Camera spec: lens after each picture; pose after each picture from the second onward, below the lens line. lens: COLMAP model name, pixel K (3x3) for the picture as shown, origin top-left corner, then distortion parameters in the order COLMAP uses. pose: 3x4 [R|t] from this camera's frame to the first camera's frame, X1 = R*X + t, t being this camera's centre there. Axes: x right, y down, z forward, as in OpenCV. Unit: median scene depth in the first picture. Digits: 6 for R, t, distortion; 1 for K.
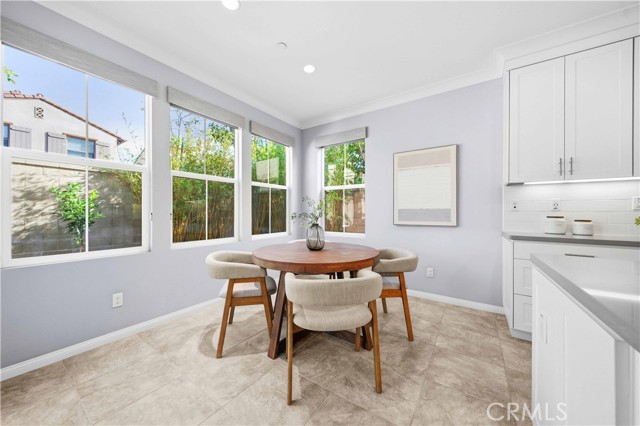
lens RADIAL K [[225.3, 0, 316.5], [0, 225.3, 211.8], [0, 0, 1]] dist [-0.002353, -0.000216]
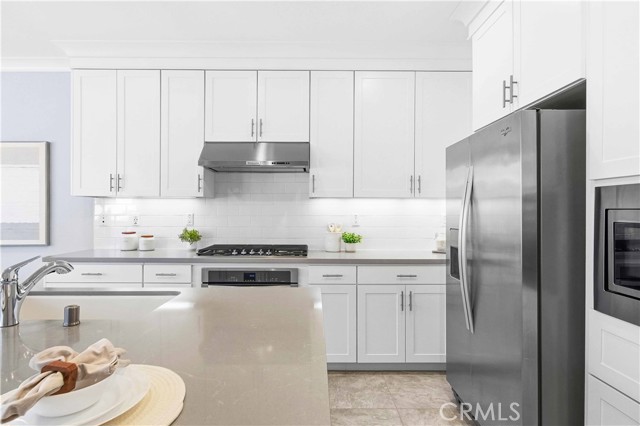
lens RADIAL K [[350.4, 0, 317.6], [0, 350.4, 209.9], [0, 0, 1]] dist [-0.000272, -0.000468]
pose [[0.819552, -0.003086, 0.572997, 0.698013], [-0.000751, 0.999979, 0.006460, -0.068665], [-0.573005, -0.005725, 0.819532, -0.560010]]
